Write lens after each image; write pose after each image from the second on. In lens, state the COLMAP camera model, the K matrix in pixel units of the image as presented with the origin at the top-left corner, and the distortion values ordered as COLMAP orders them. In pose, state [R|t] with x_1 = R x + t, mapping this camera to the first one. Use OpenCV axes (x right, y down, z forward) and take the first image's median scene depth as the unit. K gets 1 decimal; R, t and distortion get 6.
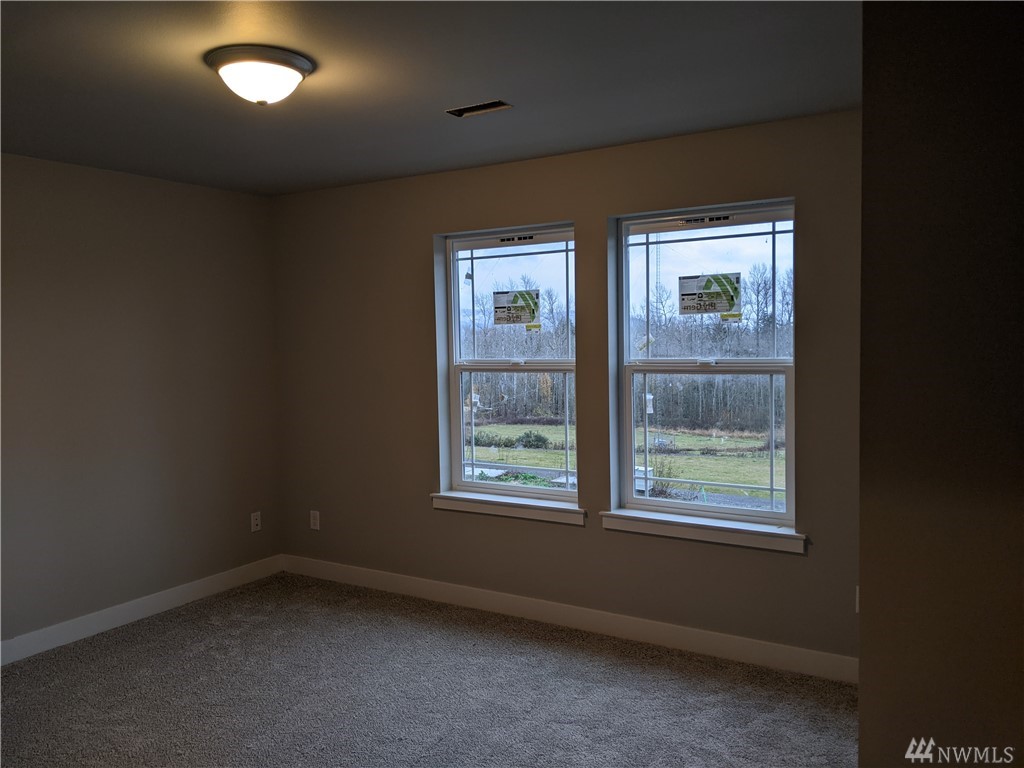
lens RADIAL K [[810.4, 0, 473.6], [0, 810.4, 391.7], [0, 0, 1]] dist [0.040891, -0.073822]
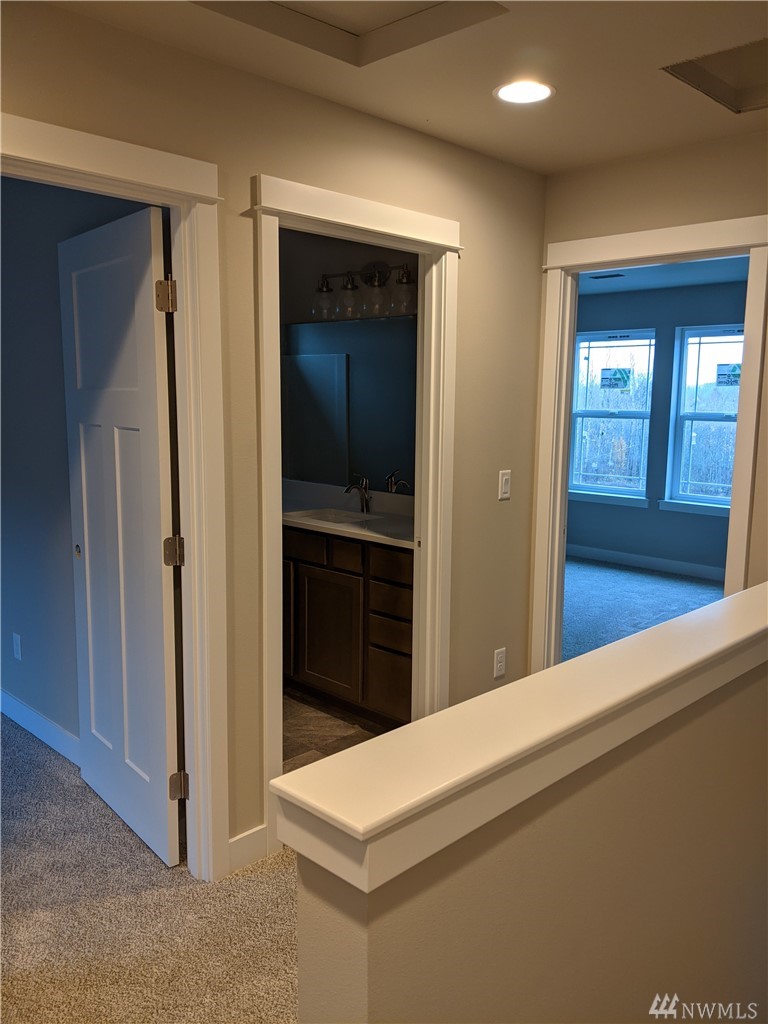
lens RADIAL K [[810.4, 0, 383.5], [0, 810.4, 517.4], [0, 0, 1]] dist [0.040891, -0.073822]
pose [[0.980339, 0.060656, -0.187769, -0.082625], [-0.044982, 0.995223, 0.086643, 0.055438], [0.192128, -0.076493, 0.978384, -0.737253]]
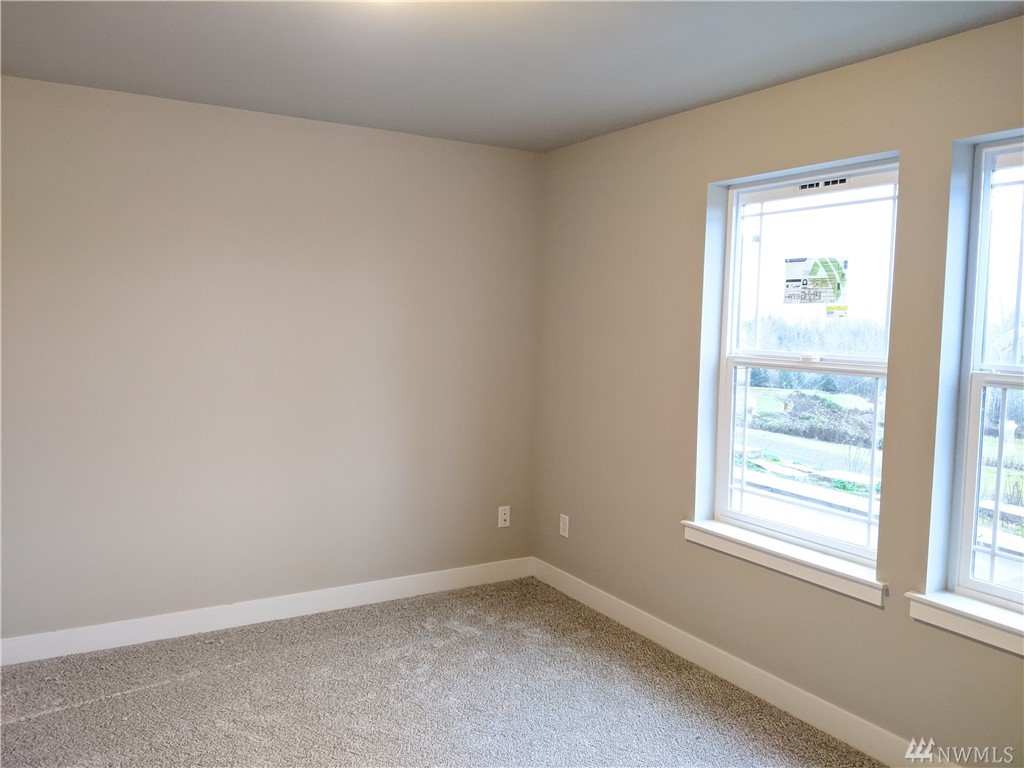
lens RADIAL K [[810.4, 0, 480.0], [0, 810.4, 380.5], [0, 0, 1]] dist [0.040891, -0.073822]
pose [[0.883705, 0.072477, -0.462398, 0.130520], [-0.063516, 0.997369, 0.034941, -0.022789], [0.463714, -0.001508, 0.885984, 0.229712]]
